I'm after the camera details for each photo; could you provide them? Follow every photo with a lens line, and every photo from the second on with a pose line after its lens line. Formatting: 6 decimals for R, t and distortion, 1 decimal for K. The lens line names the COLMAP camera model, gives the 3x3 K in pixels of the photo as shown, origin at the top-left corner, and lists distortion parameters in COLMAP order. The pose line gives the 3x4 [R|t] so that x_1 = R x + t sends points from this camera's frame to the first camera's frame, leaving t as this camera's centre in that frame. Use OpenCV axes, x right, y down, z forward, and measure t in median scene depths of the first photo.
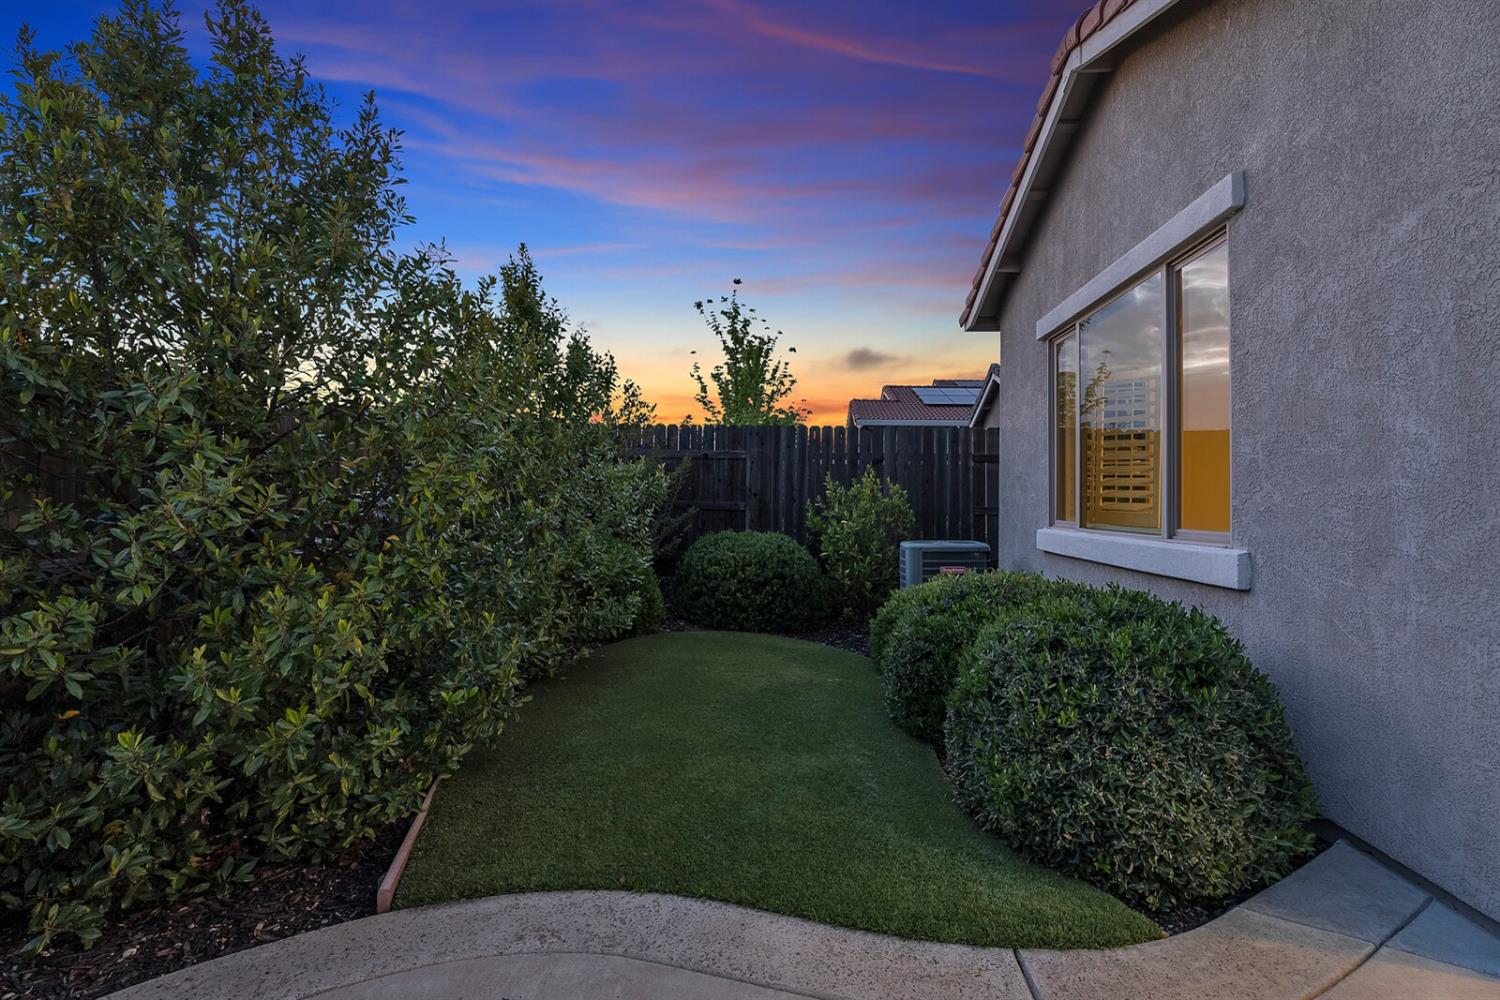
lens RADIAL K [[708.6, 0, 743.0], [0, 708.6, 493.5], [0, 0, 1]] dist [-0.011220, -0.000599]
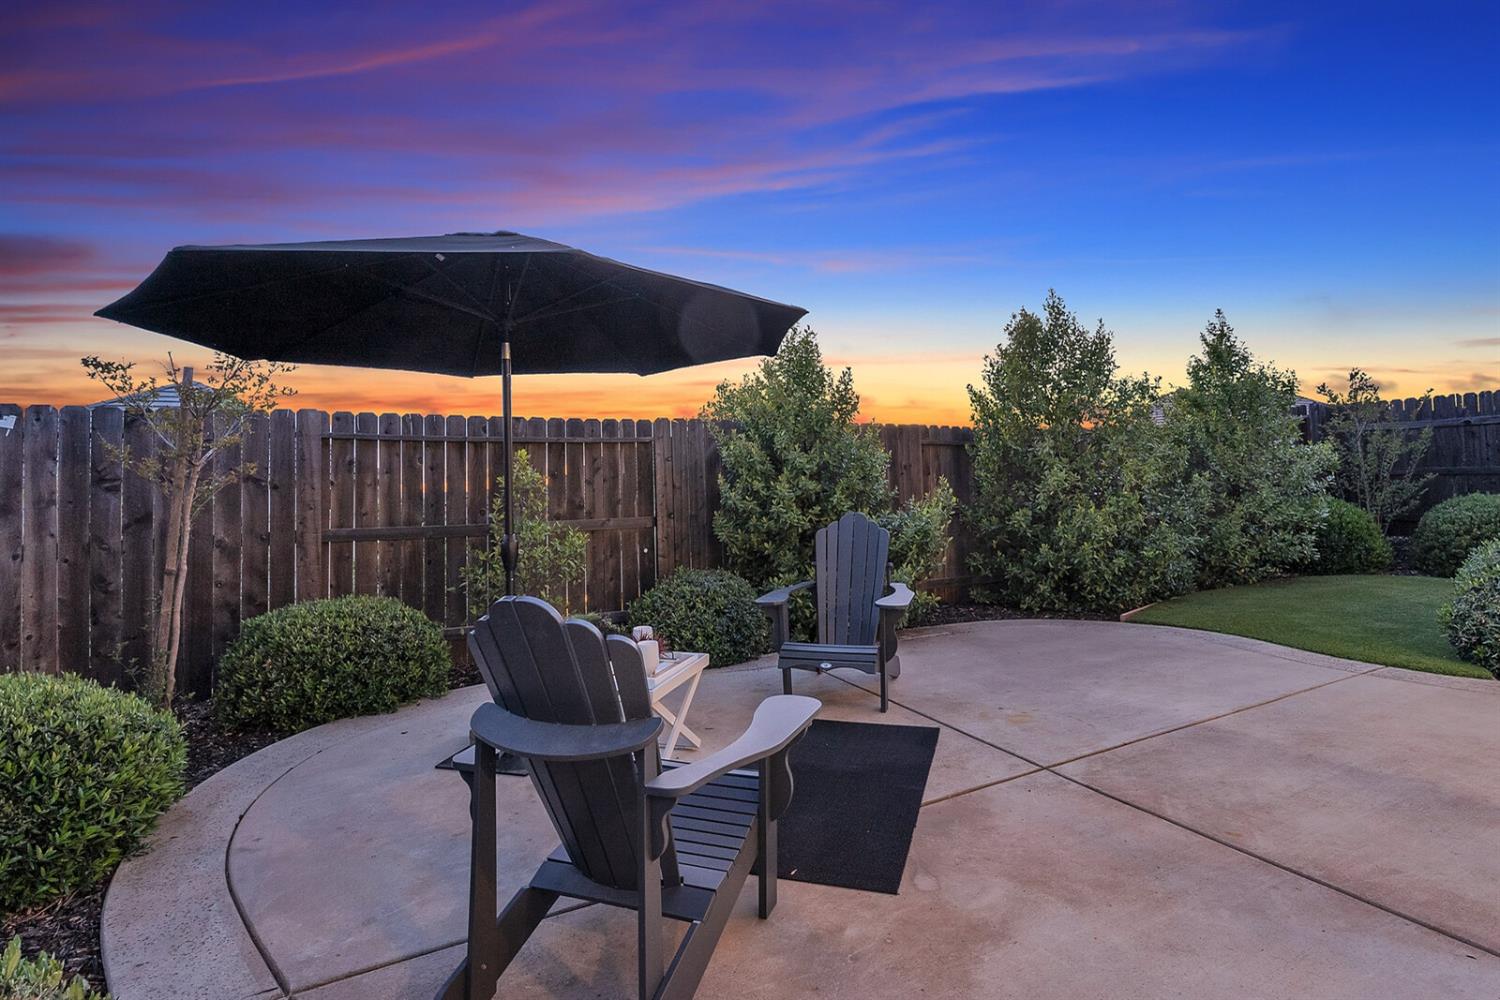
lens RADIAL K [[715.8, 0, 750.6], [0, 715.8, 441.9], [0, 0, 1]] dist [0.001972, 0.000659]
pose [[0.503887, -0.079636, -0.860091, 1.202198], [0.043797, 0.996816, -0.066637, -0.003854], [0.862659, -0.004092, 0.505770, -1.651355]]
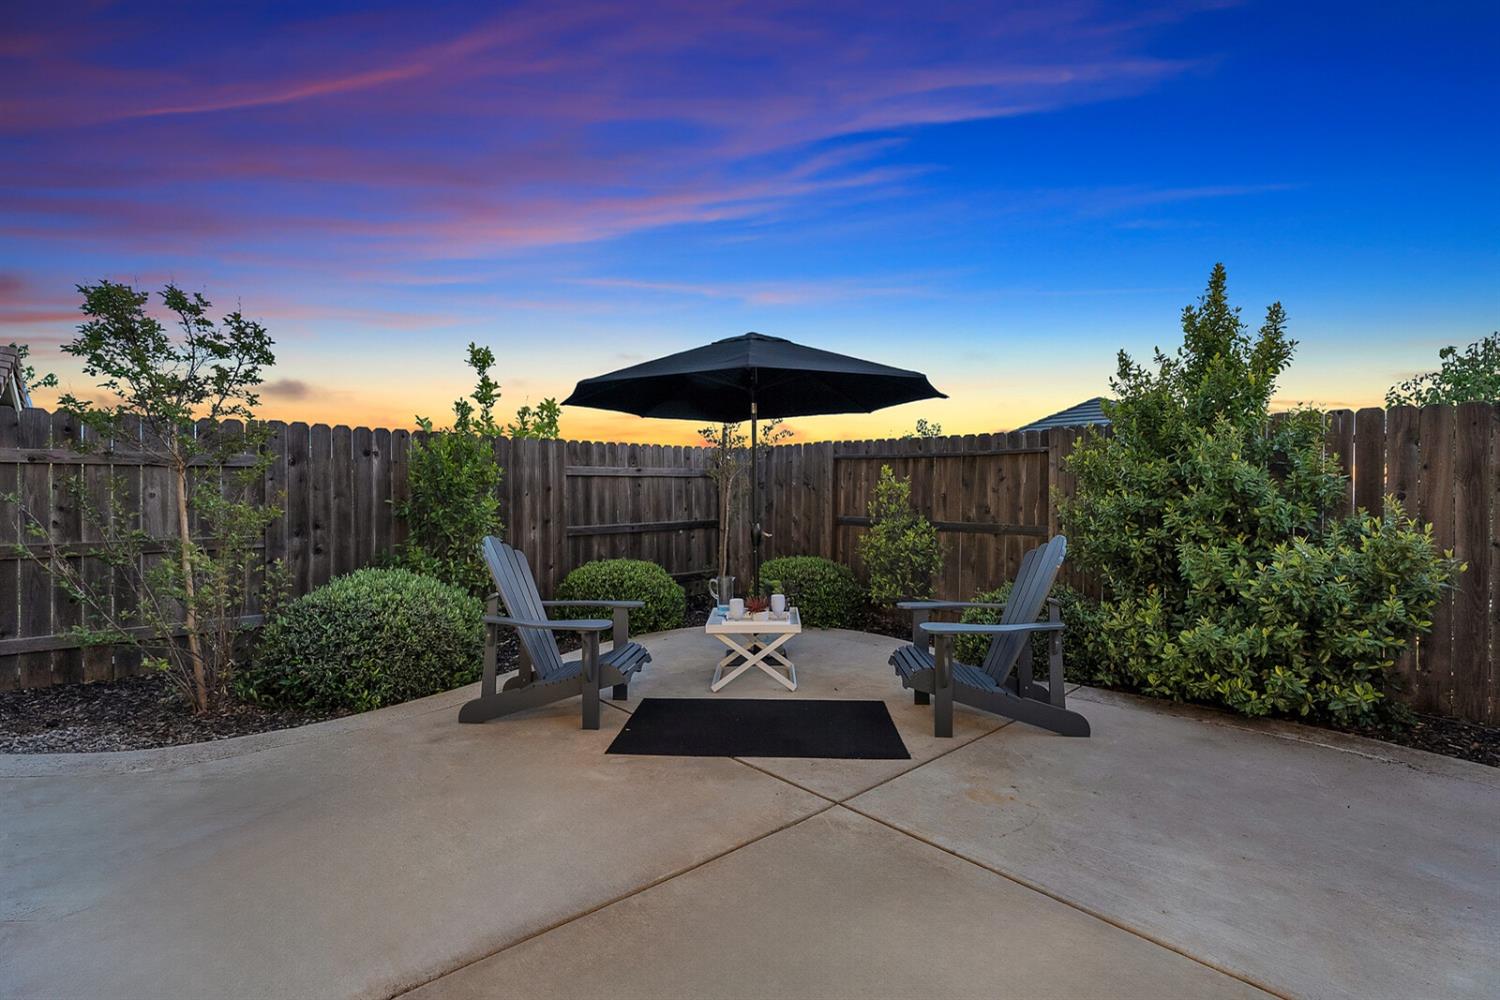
lens RADIAL K [[676.4, 0, 750.0], [0, 676.4, 500.0], [0, 0, 1]] dist [0.000112, 0.000257]
pose [[-0.687786, -0.009497, -0.725851, 1.276175], [-0.008763, 0.999950, -0.004779, 0.003518], [0.725861, 0.003074, -0.687835, 0.294017]]
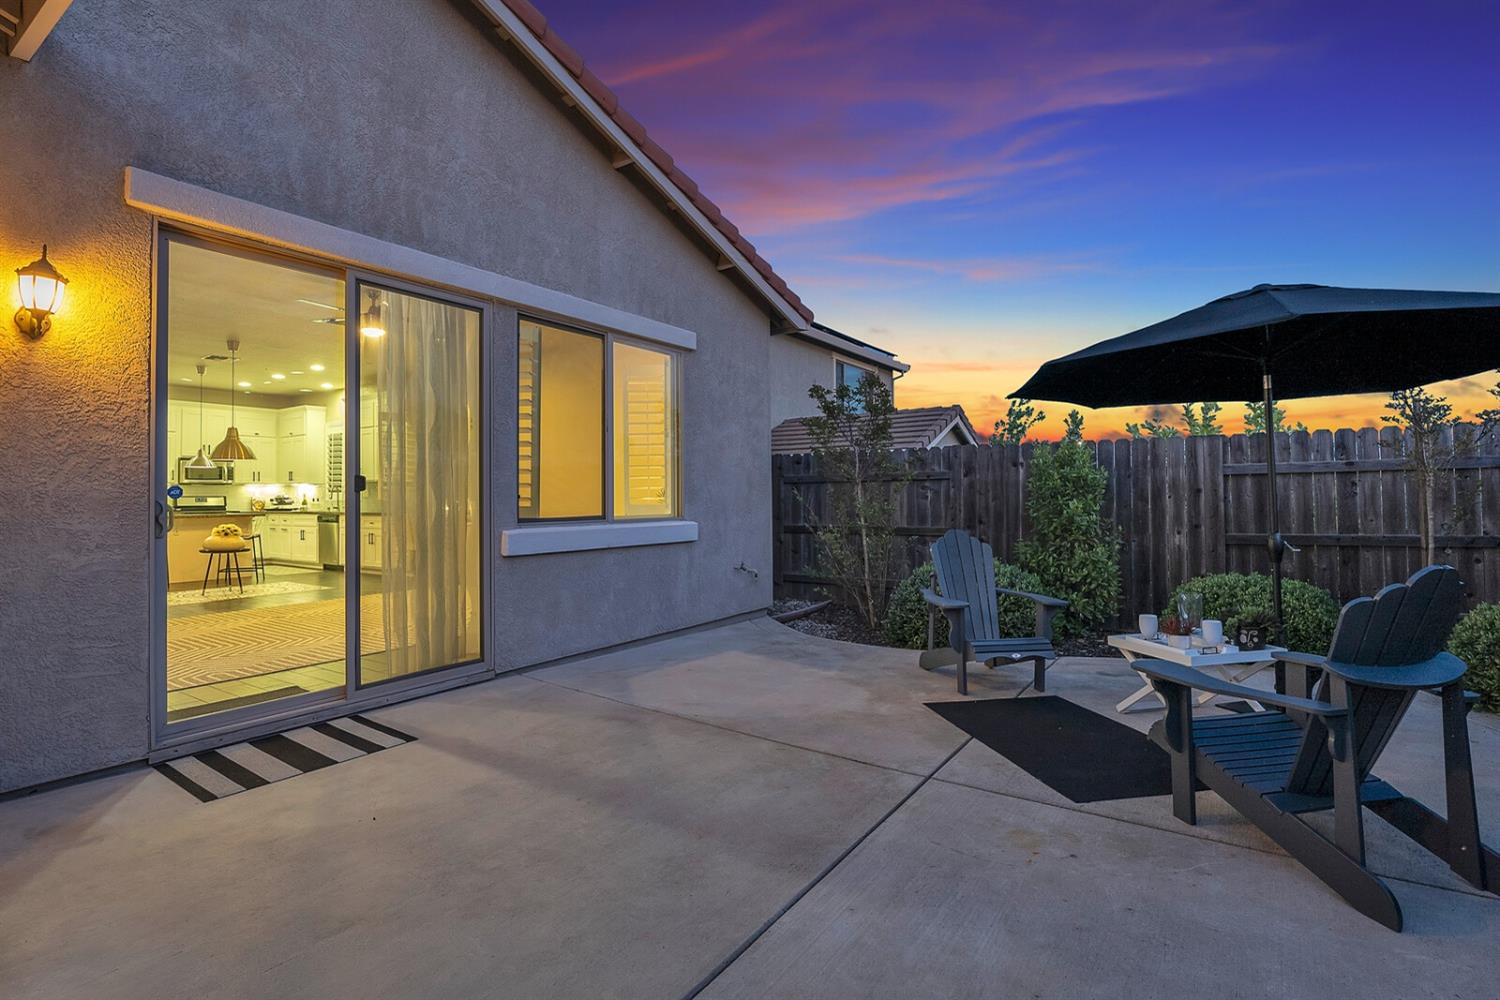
lens RADIAL K [[708.6, 0, 743.0], [0, 708.6, 493.5], [0, 0, 1]] dist [-0.011220, -0.000599]
pose [[-0.866223, -0.008090, 0.499592, -0.146652], [-0.012235, 0.999913, -0.005021, -0.004456], [-0.499508, -0.010462, -0.866246, 0.989224]]
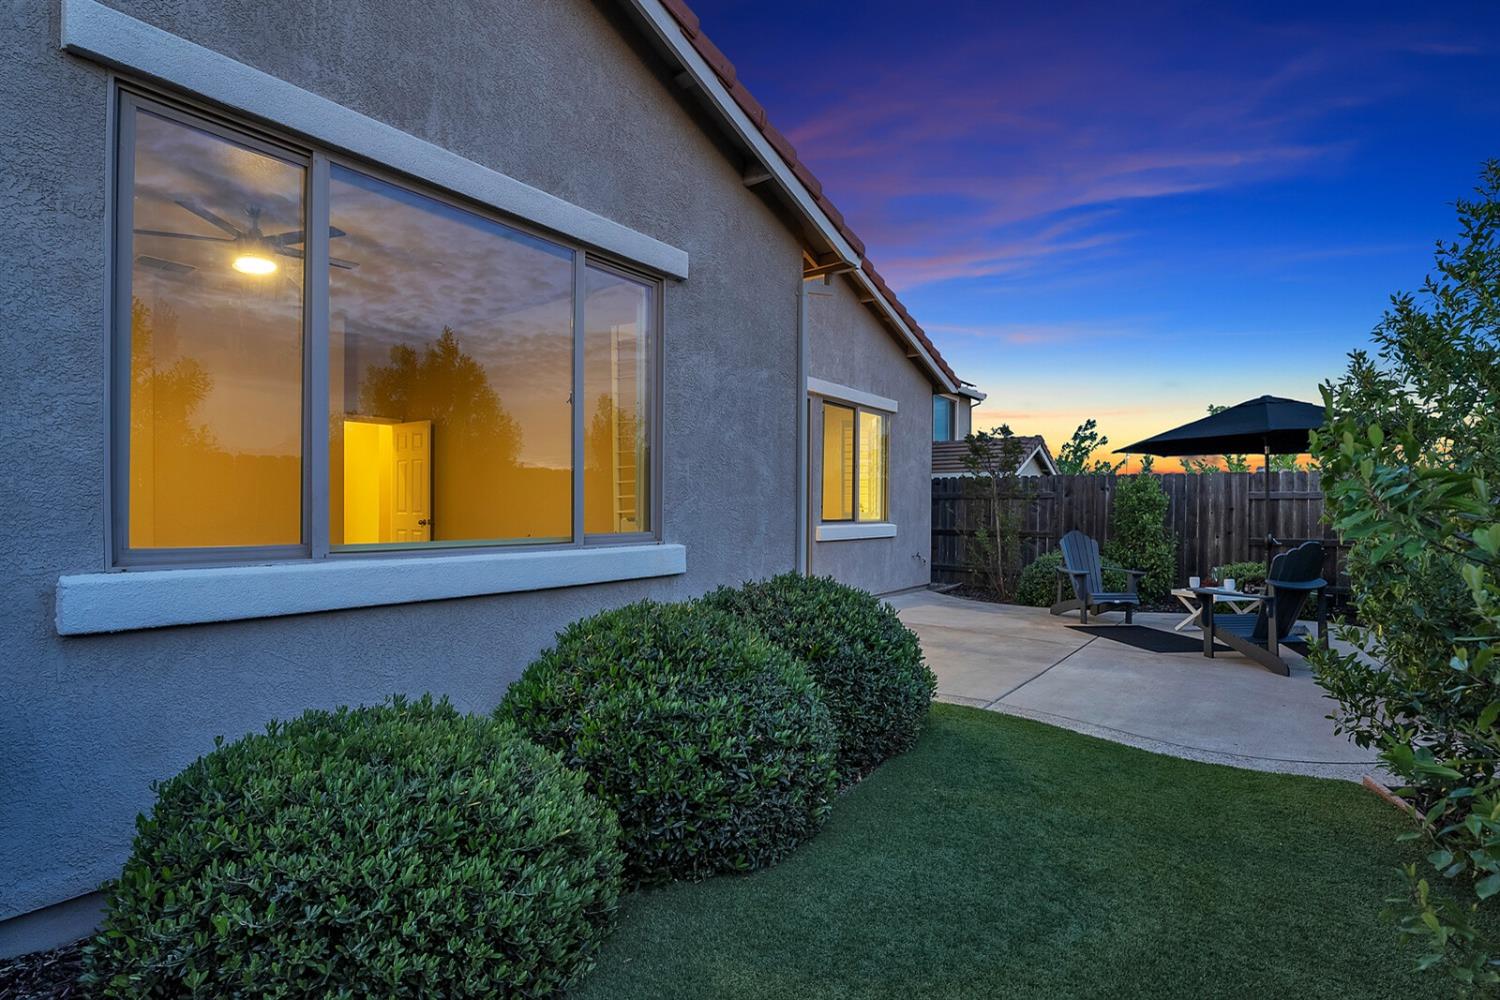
lens RADIAL K [[699.9, 0, 753.5], [0, 699.9, 522.7], [0, 0, 1]] dist [-0.002353, -0.000448]
pose [[-0.841635, -0.035769, 0.538860, -0.163673], [-0.027356, 0.999347, 0.023609, 0.009067], [-0.539353, 0.005129, -0.842064, 2.773679]]
